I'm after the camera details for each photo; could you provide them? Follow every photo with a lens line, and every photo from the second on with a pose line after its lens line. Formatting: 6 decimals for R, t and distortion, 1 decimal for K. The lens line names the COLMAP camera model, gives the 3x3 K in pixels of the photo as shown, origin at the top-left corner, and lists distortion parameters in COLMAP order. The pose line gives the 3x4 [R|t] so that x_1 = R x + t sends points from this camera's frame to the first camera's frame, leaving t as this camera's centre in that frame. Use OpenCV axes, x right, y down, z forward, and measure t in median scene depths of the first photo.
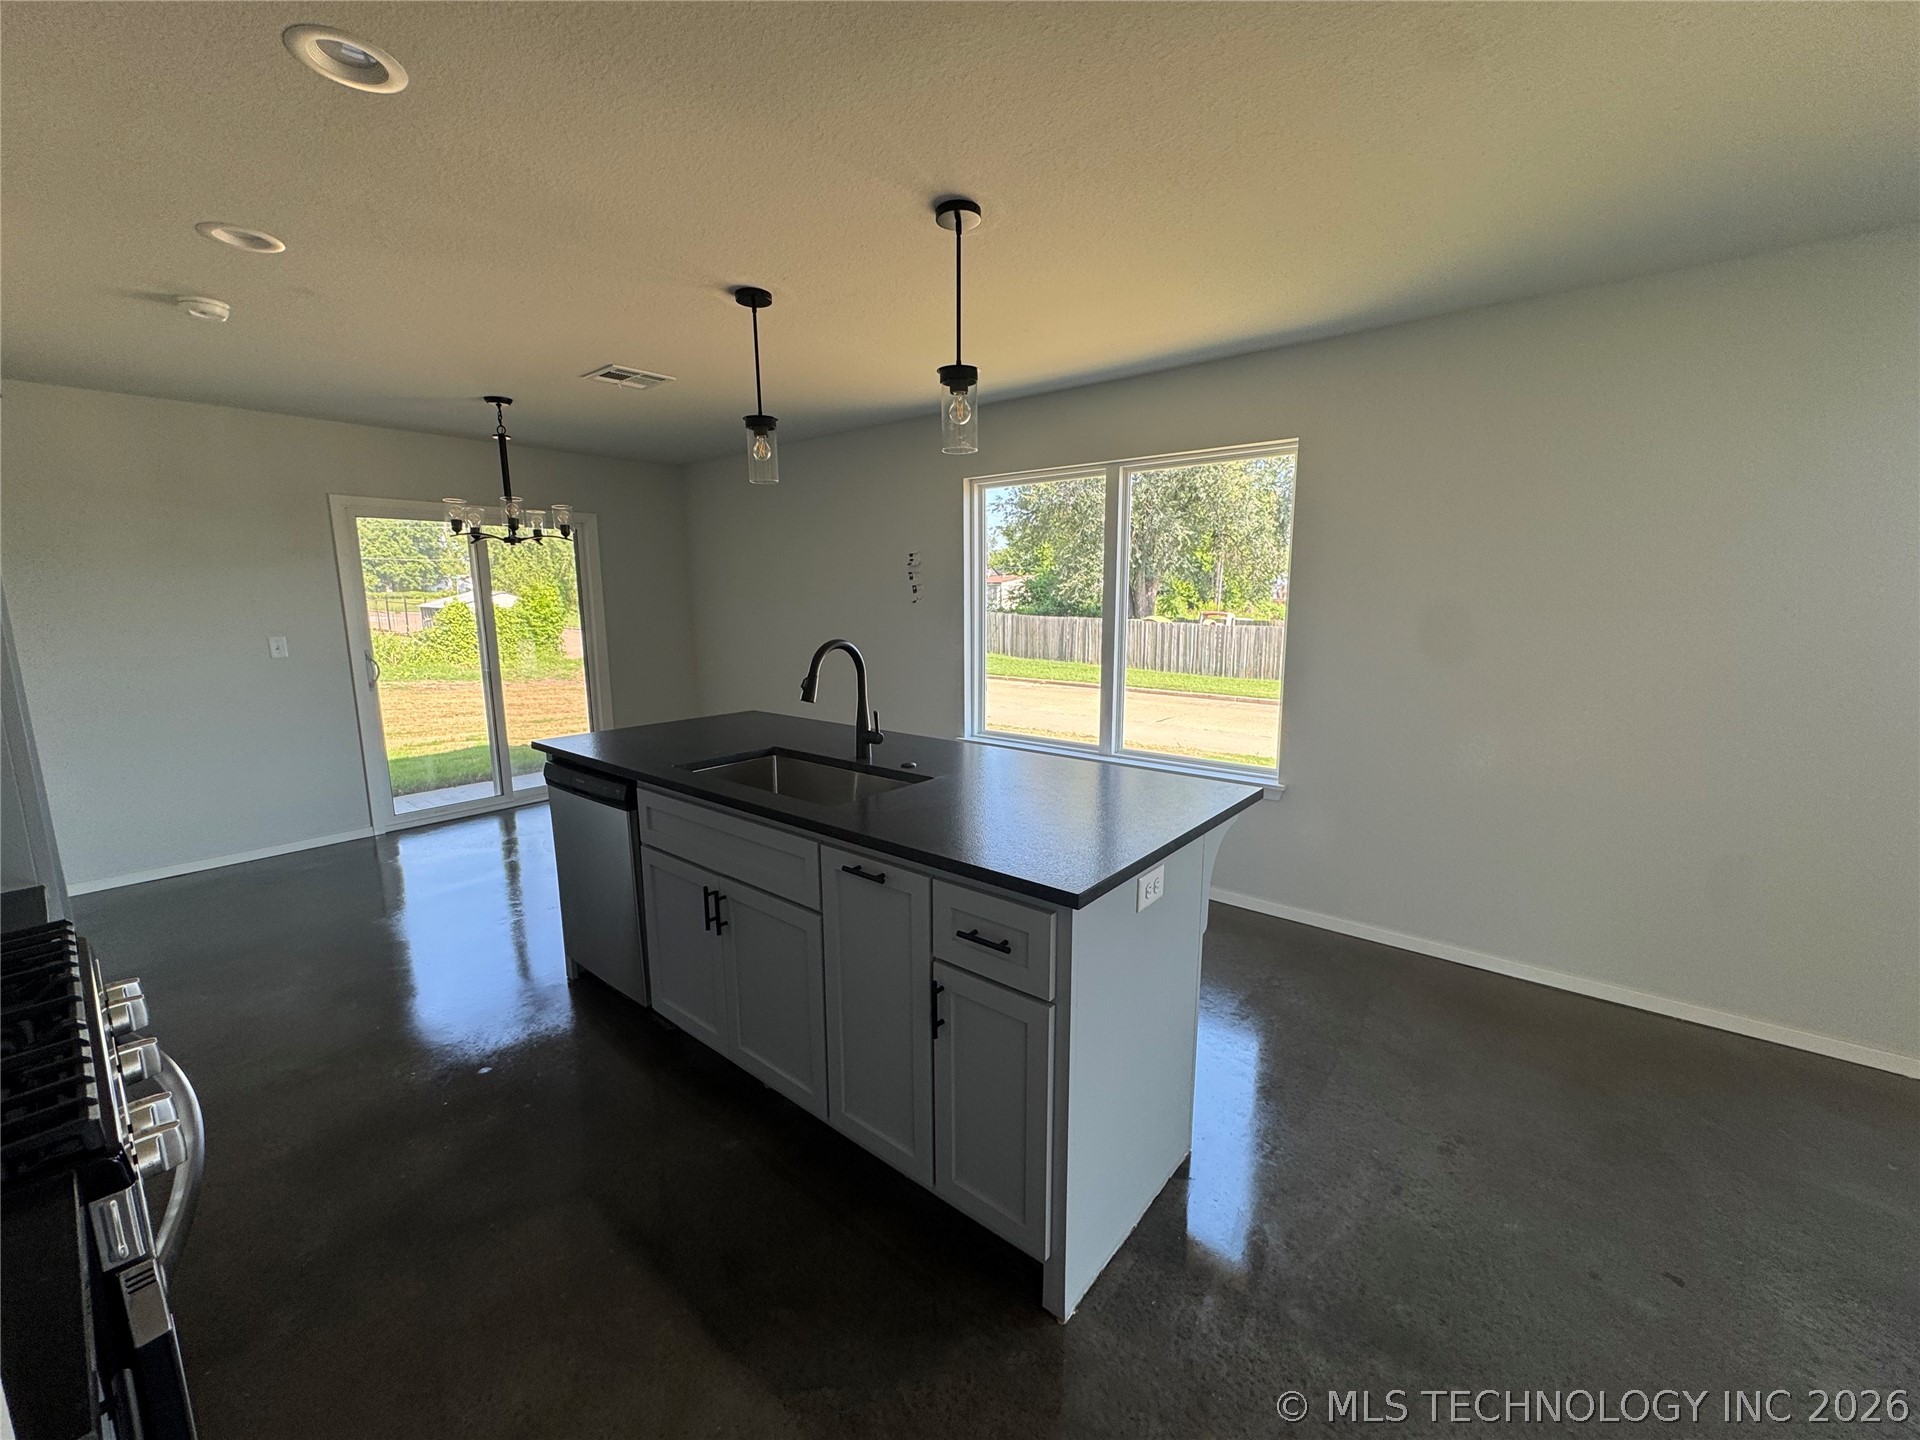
lens RADIAL K [[768.4, 0, 960.0], [0, 768.4, 720.0], [0, 0, 1]] dist [0.000291, 0.000117]
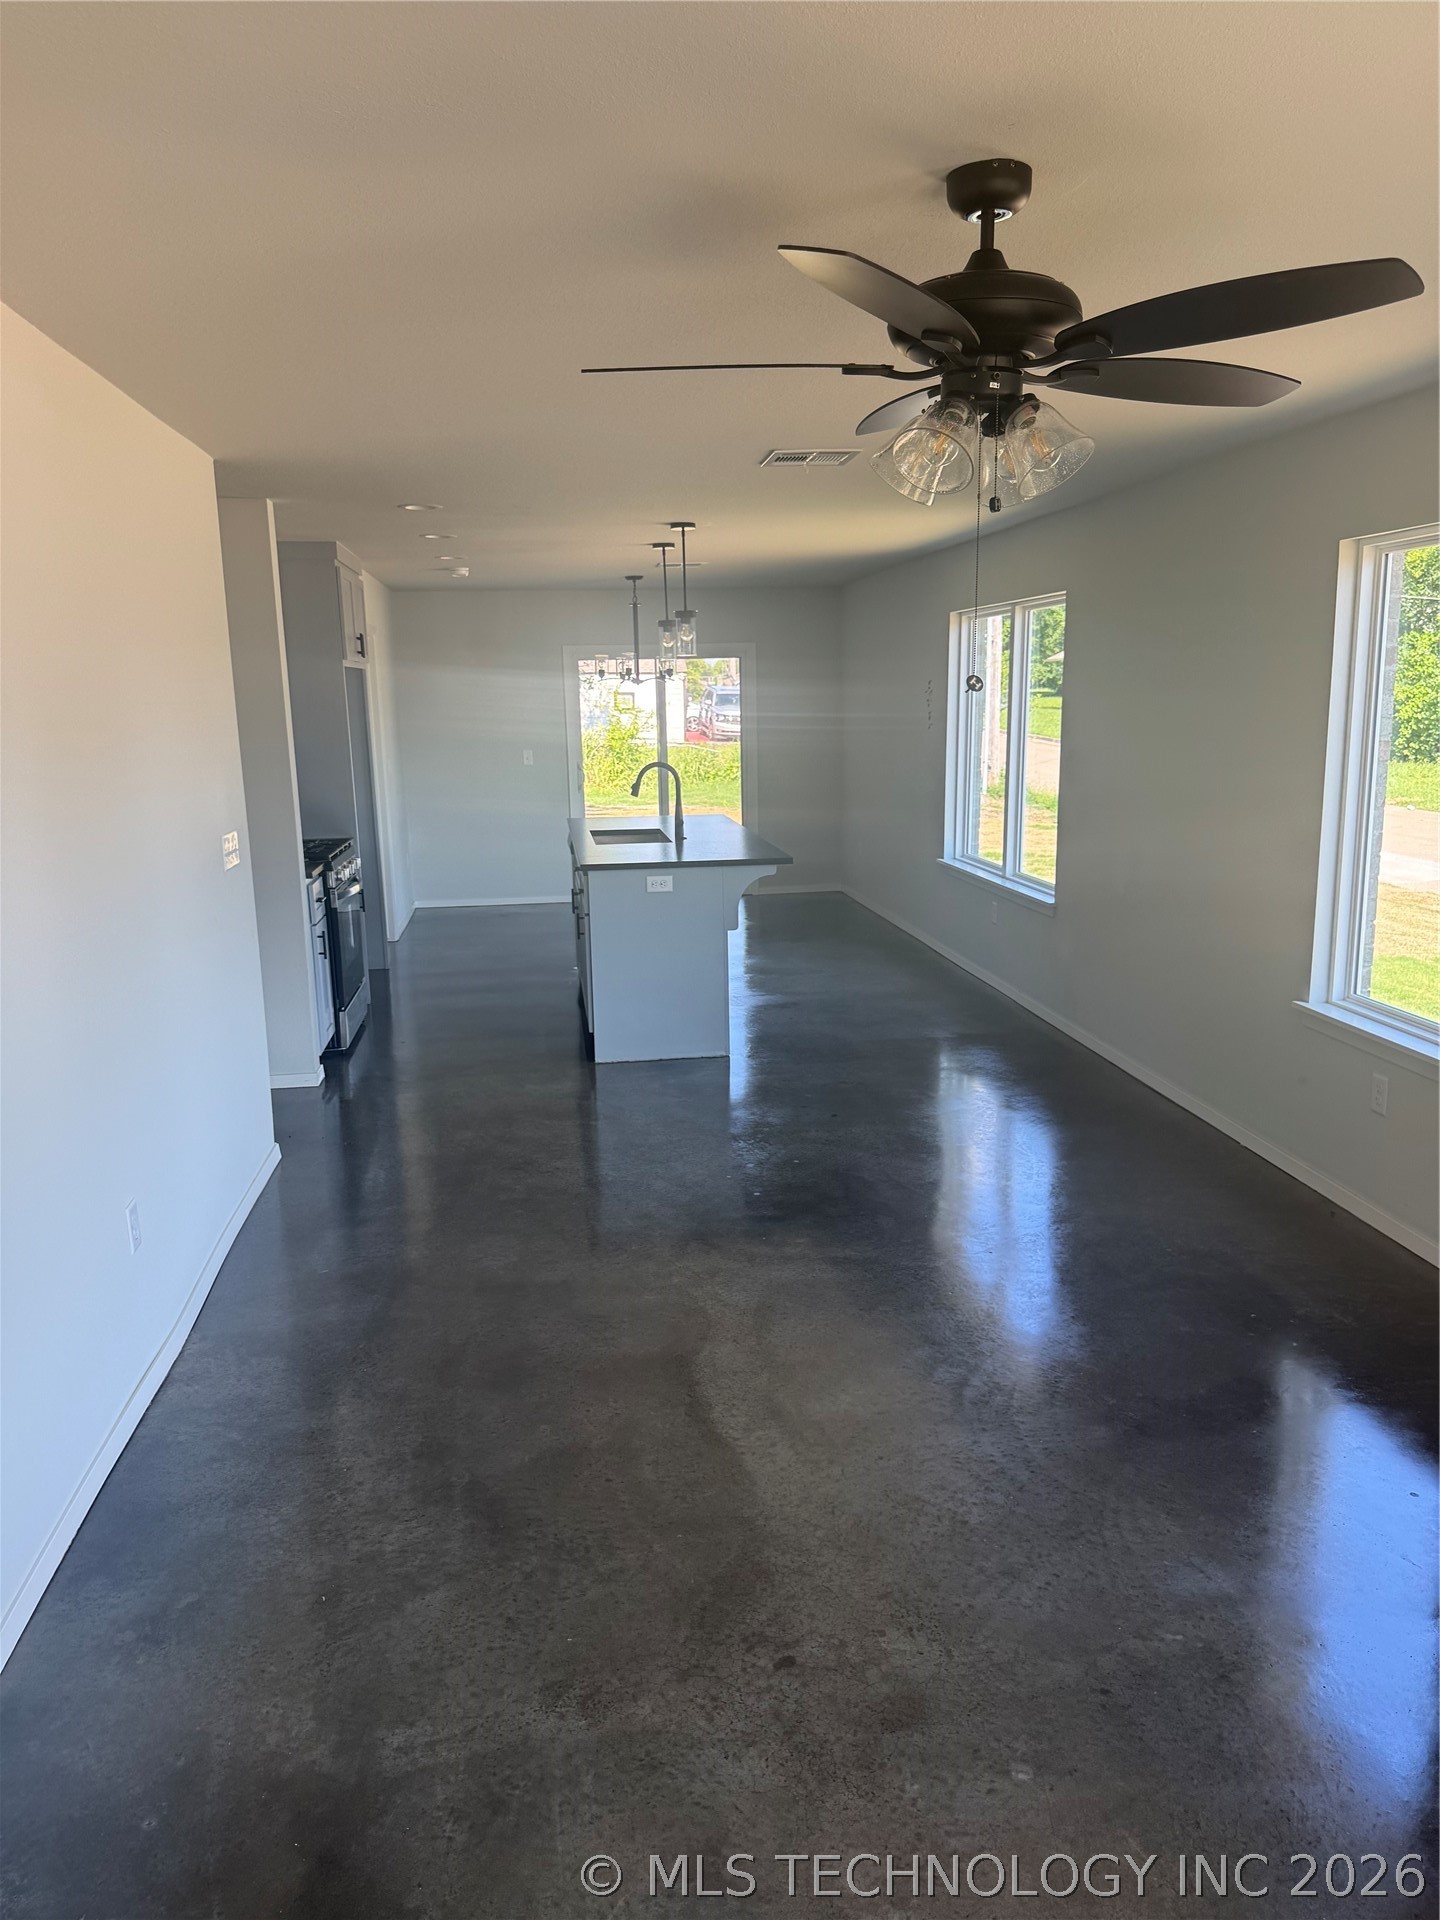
lens RADIAL K [[1358.6, 0, 720.0], [0, 1358.6, 960.0], [0, 0, 1]] dist [0.143525, -0.188190]
pose [[0.732807, 0.121676, -0.669469, 1.261376], [-0.093298, 0.992557, 0.078272, 0.052223], [0.674010, 0.005102, 0.738704, -0.711755]]
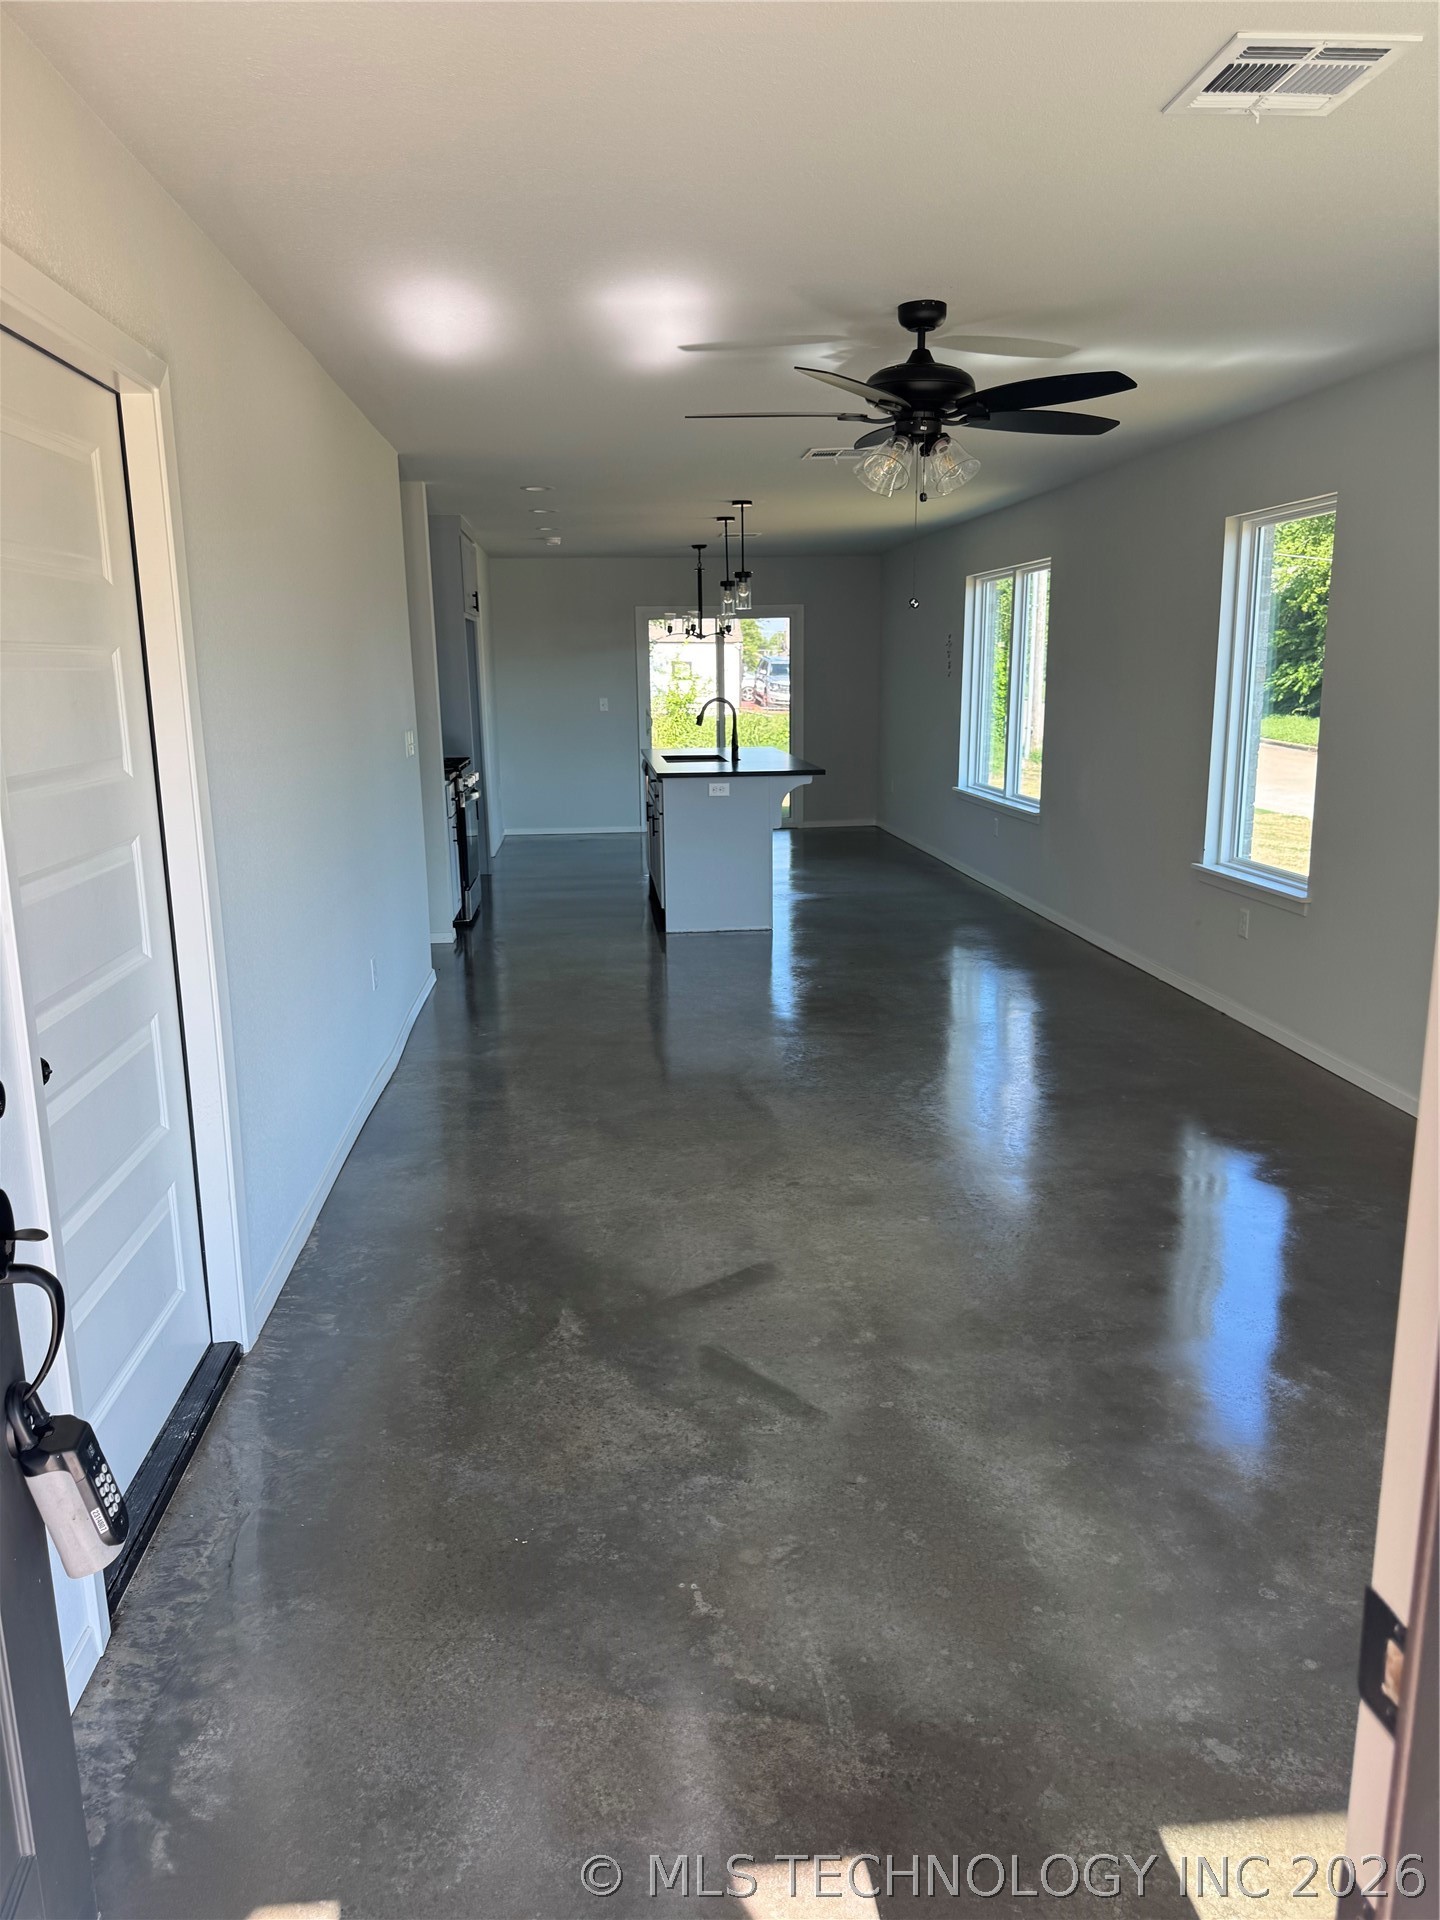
lens RADIAL K [[1356.7, 0, 722.1], [0, 1356.7, 949.7], [0, 0, 1]] dist [0.213741, -0.432974]
pose [[0.706240, 0.139485, -0.694096, 1.574110], [-0.105087, 0.990192, 0.092063, 0.145541], [0.700130, 0.007922, 0.713971, -1.023750]]
